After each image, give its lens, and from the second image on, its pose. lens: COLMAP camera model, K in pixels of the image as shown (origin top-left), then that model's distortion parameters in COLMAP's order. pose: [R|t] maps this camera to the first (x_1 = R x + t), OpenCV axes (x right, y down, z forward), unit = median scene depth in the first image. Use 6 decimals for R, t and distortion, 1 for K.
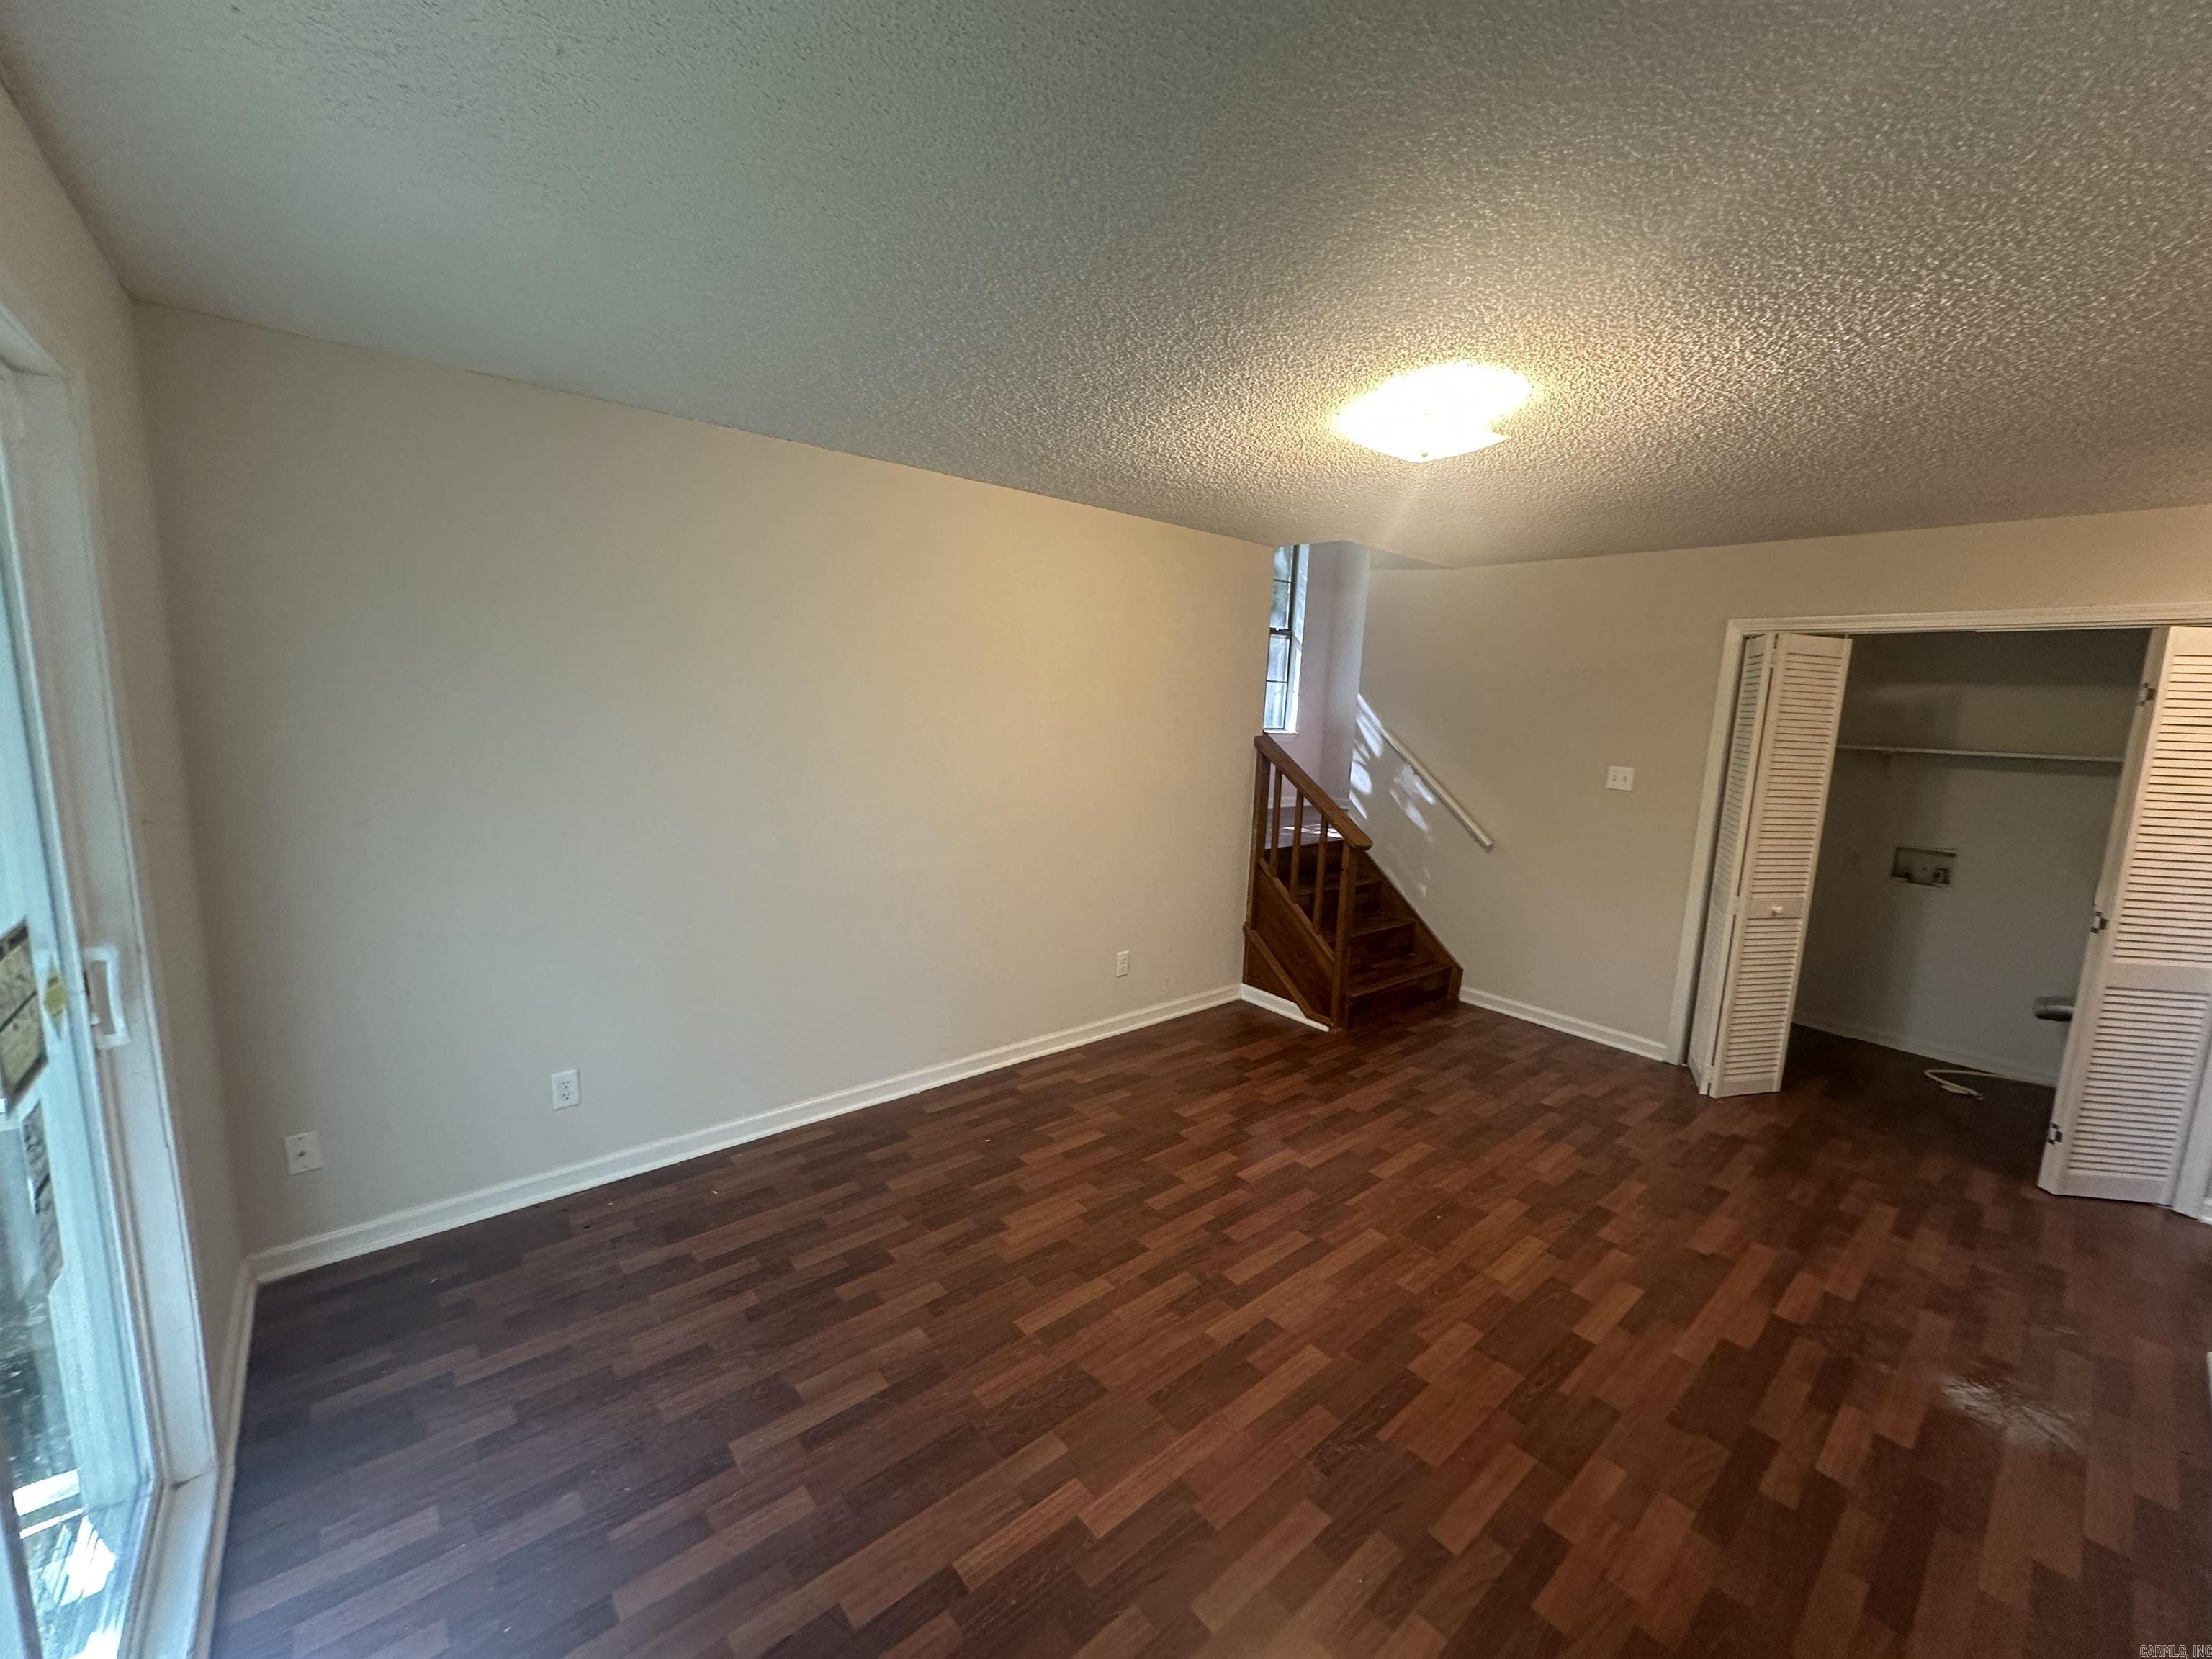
lens RADIAL K [[884.6, 0, 1106.0], [0, 884.6, 829.5], [0, 0, 1]] dist [-0.006312, 0.000555]
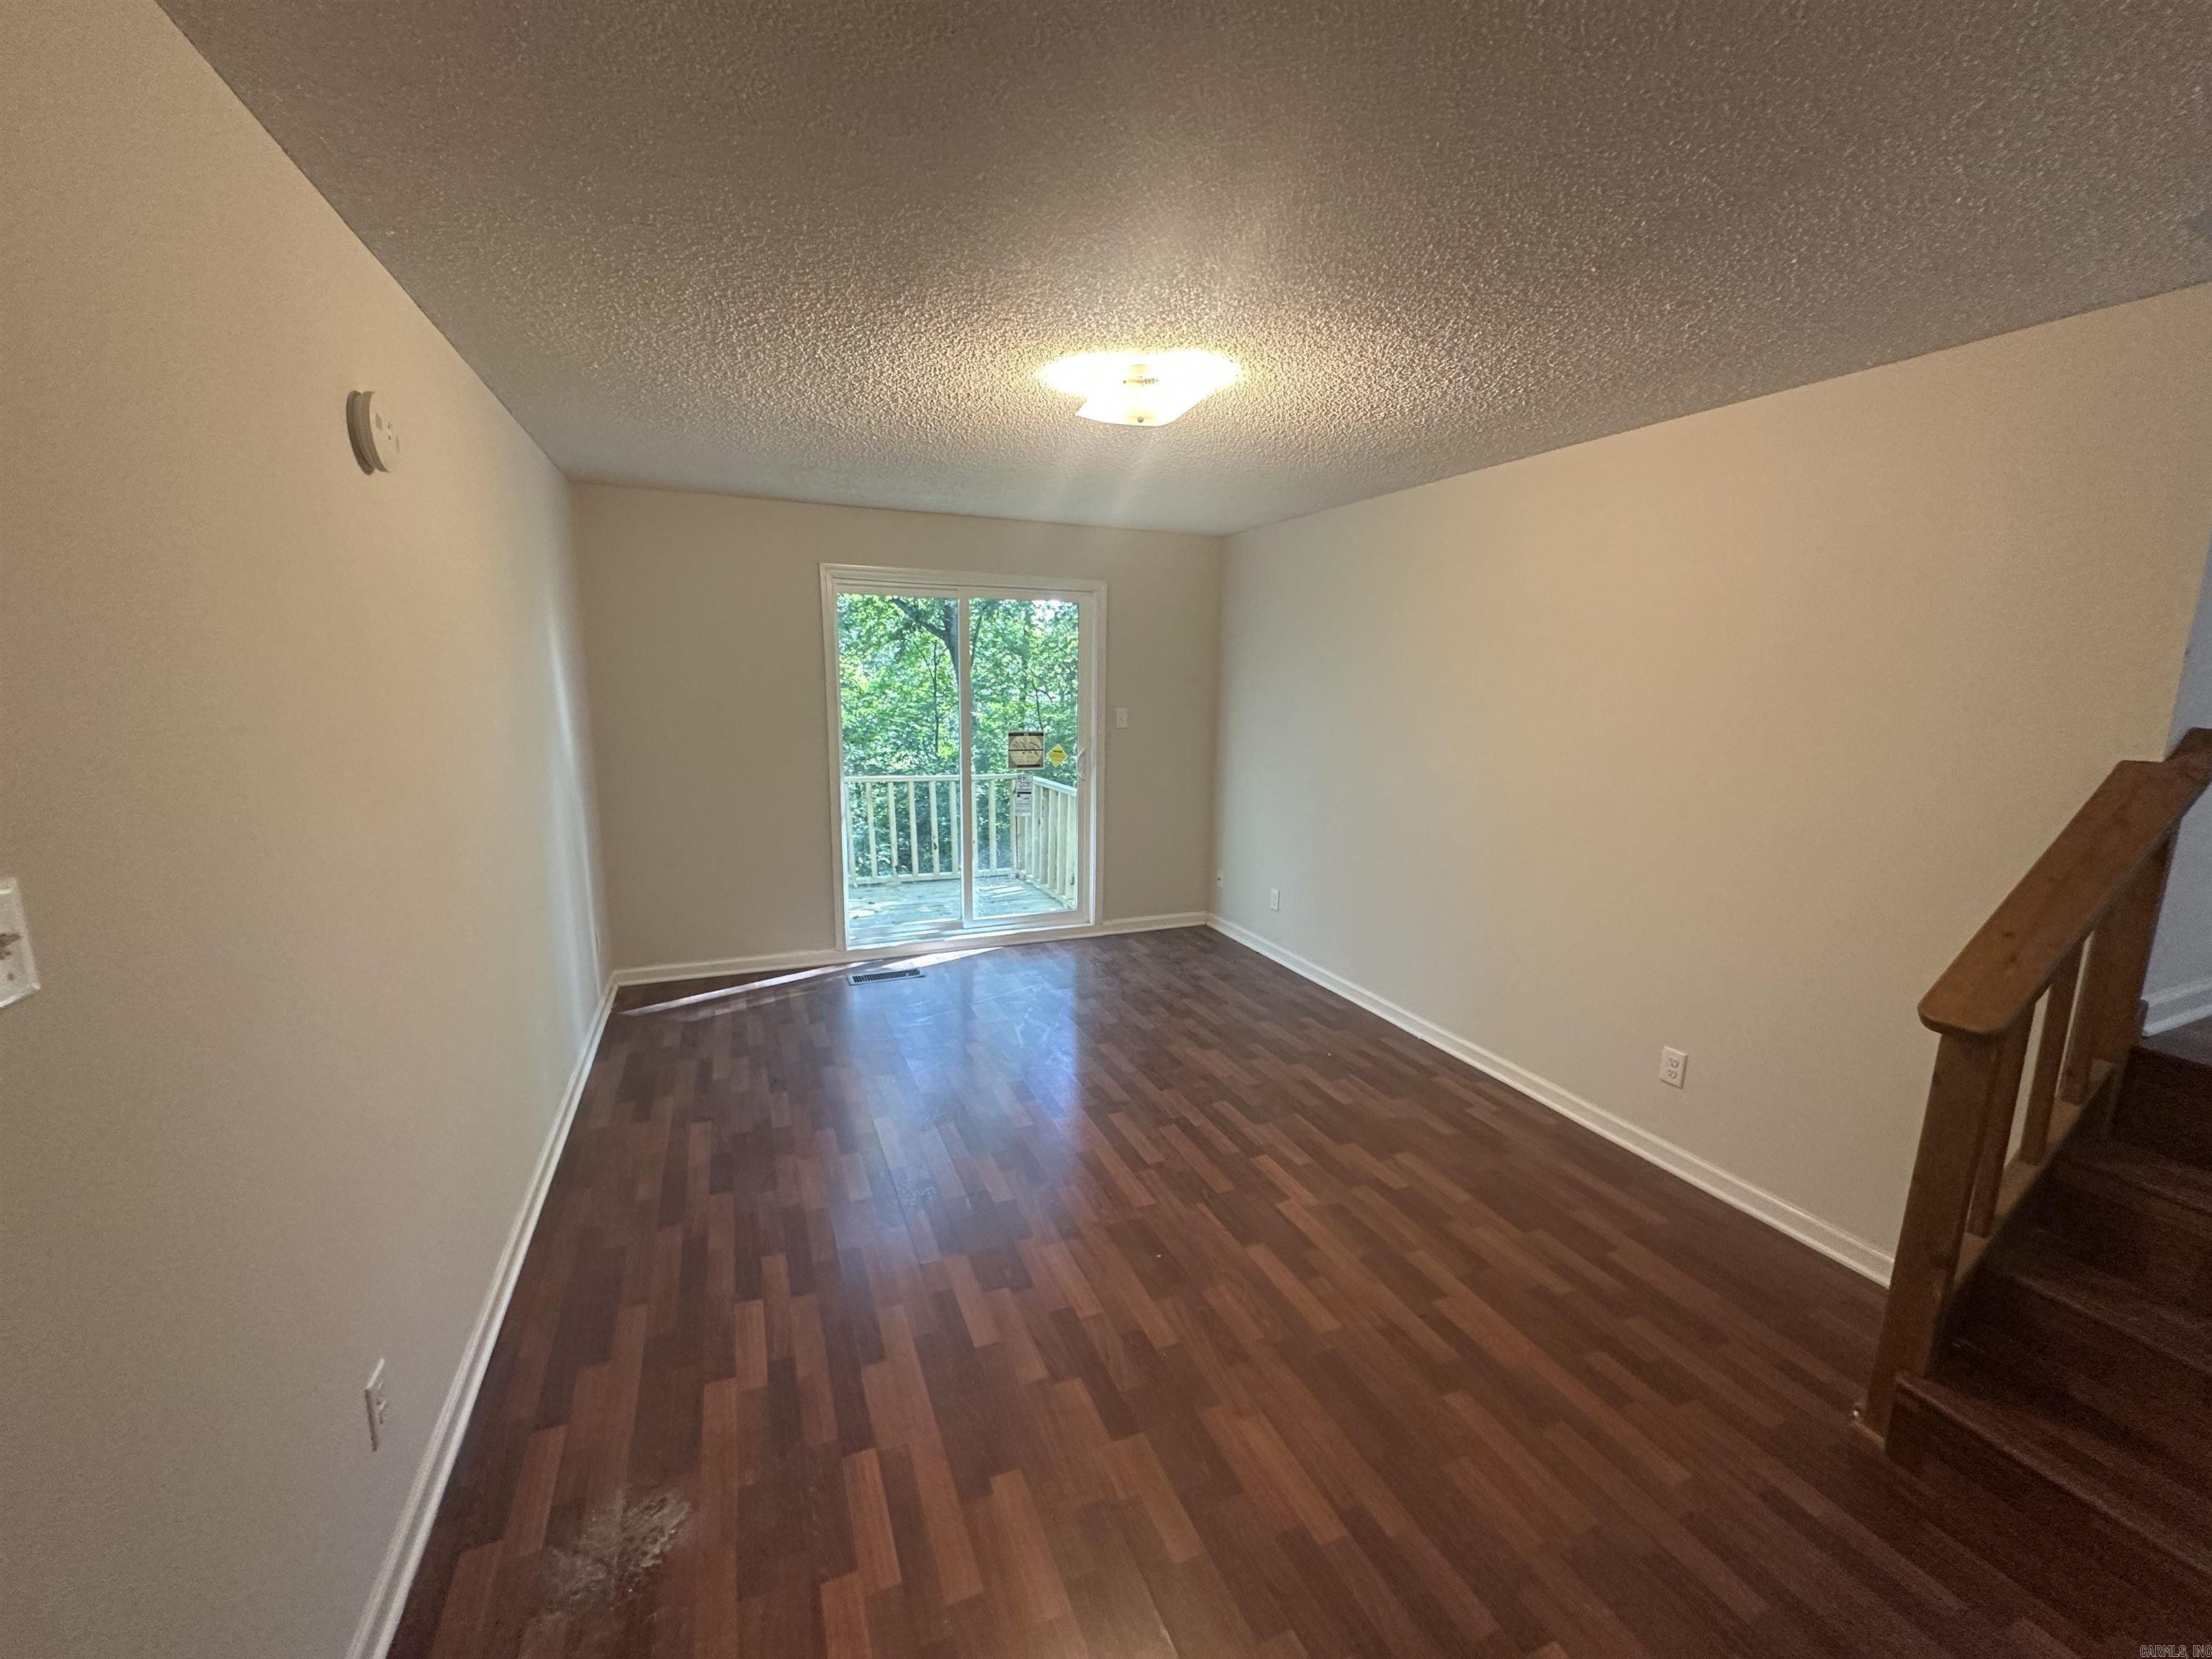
lens RADIAL K [[884.6, 0, 1106.0], [0, 884.6, 829.5], [0, 0, 1]] dist [-0.006312, 0.000555]
pose [[-0.303143, 0.120631, -0.945279, 1.130580], [-0.172700, 0.968575, 0.178987, -0.106033], [0.937165, 0.217508, -0.272784, 1.071991]]
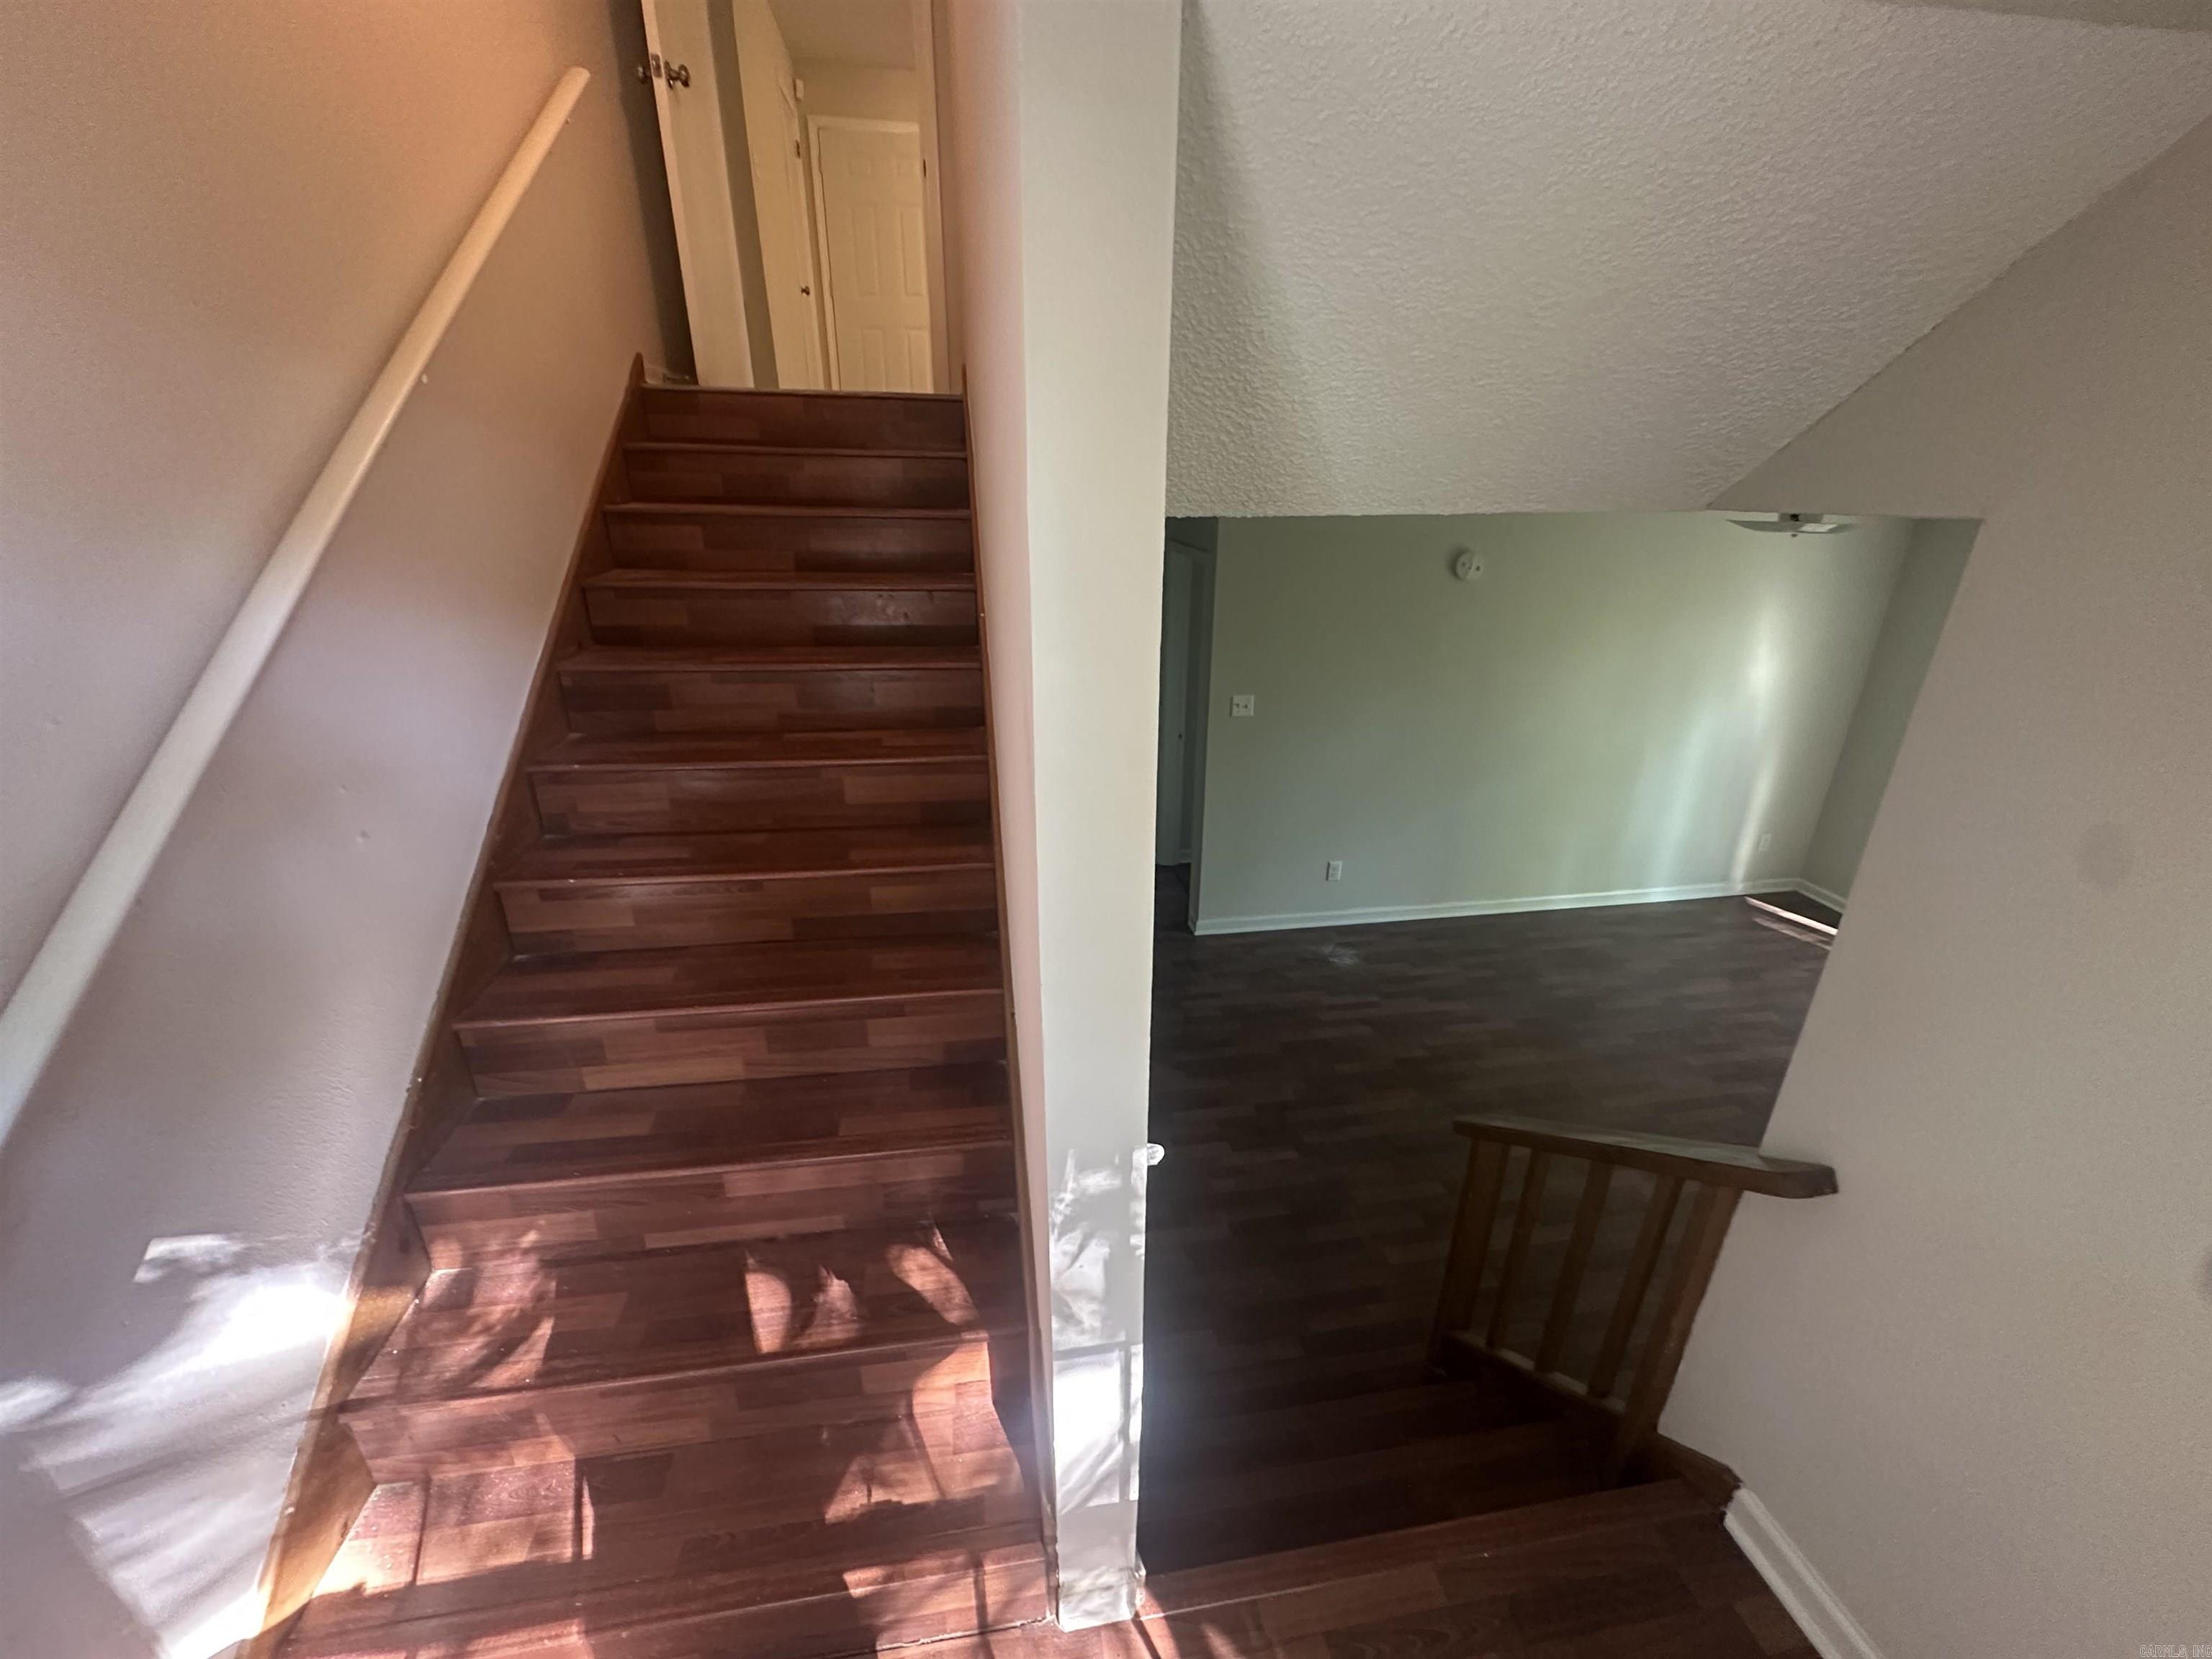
lens RADIAL K [[884.6, 0, 1106.0], [0, 884.6, 829.5], [0, 0, 1]] dist [-0.006312, 0.000555]
pose [[-0.852517, -0.237656, 0.465548, 0.403199], [0.038636, 0.859573, 0.509551, -0.589776], [-0.521270, 0.452388, -0.723618, 2.065400]]
